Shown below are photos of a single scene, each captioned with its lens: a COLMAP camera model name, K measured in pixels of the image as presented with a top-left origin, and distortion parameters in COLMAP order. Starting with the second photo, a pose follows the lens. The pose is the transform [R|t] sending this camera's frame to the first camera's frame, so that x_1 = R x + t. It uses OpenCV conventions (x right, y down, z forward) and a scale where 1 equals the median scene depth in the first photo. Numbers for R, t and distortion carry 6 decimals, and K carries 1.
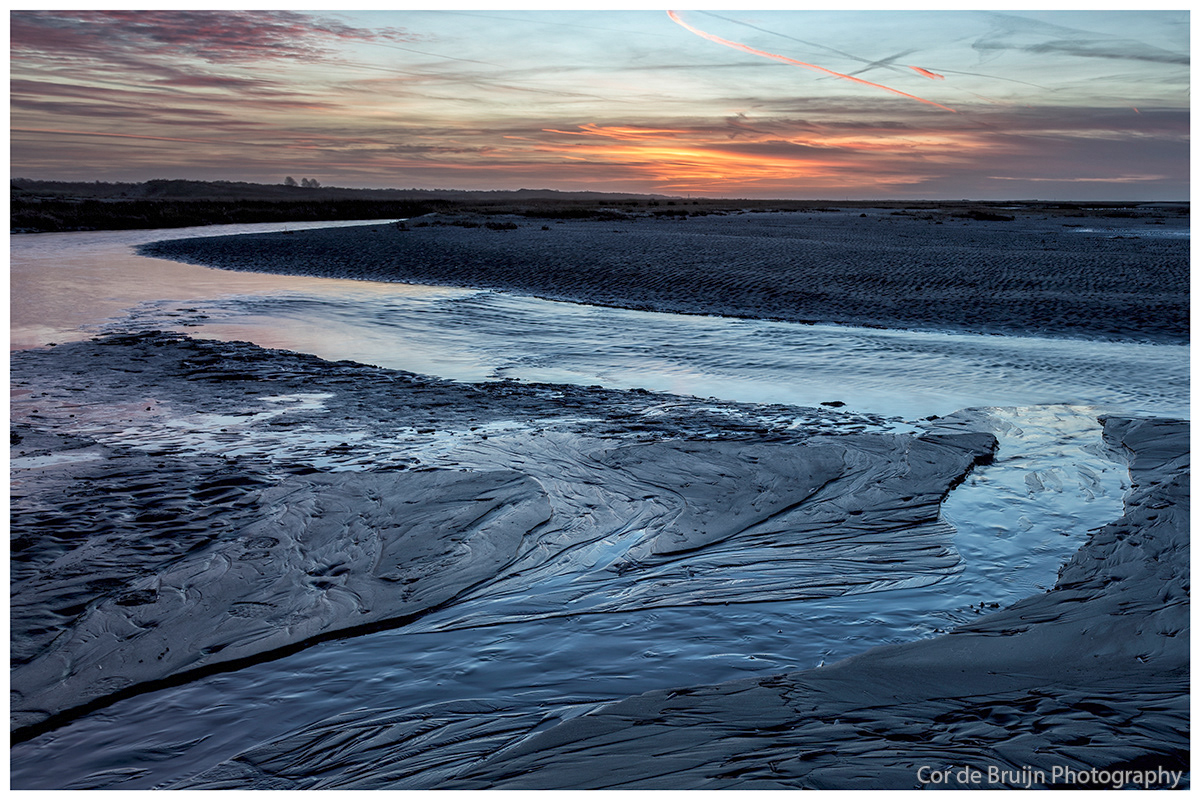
lens RADIAL K [[827.9, 0, 600.0], [0, 827.9, 400.0], [0, 0, 1]] dist [-0.003555, -0.000601]
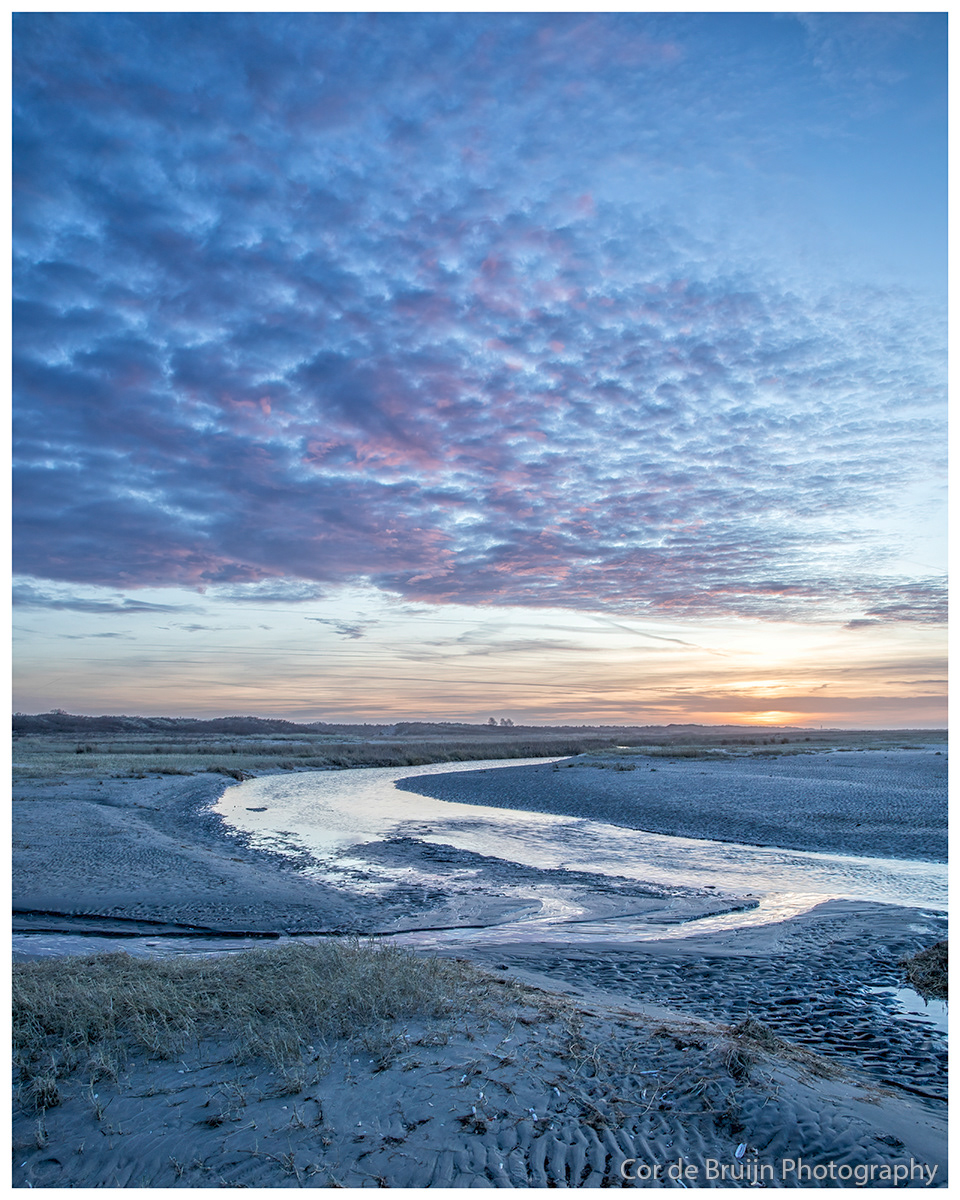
lens RADIAL K [[851.8, 0, 480.0], [0, 851.8, 600.0], [0, 0, 1]] dist [-0.057498, -0.001692]
pose [[0.930023, -0.060659, -0.362461, 0.399181], [-0.071317, 0.937745, -0.339924, 0.062684], [0.360516, 0.341986, 0.867798, -0.905785]]
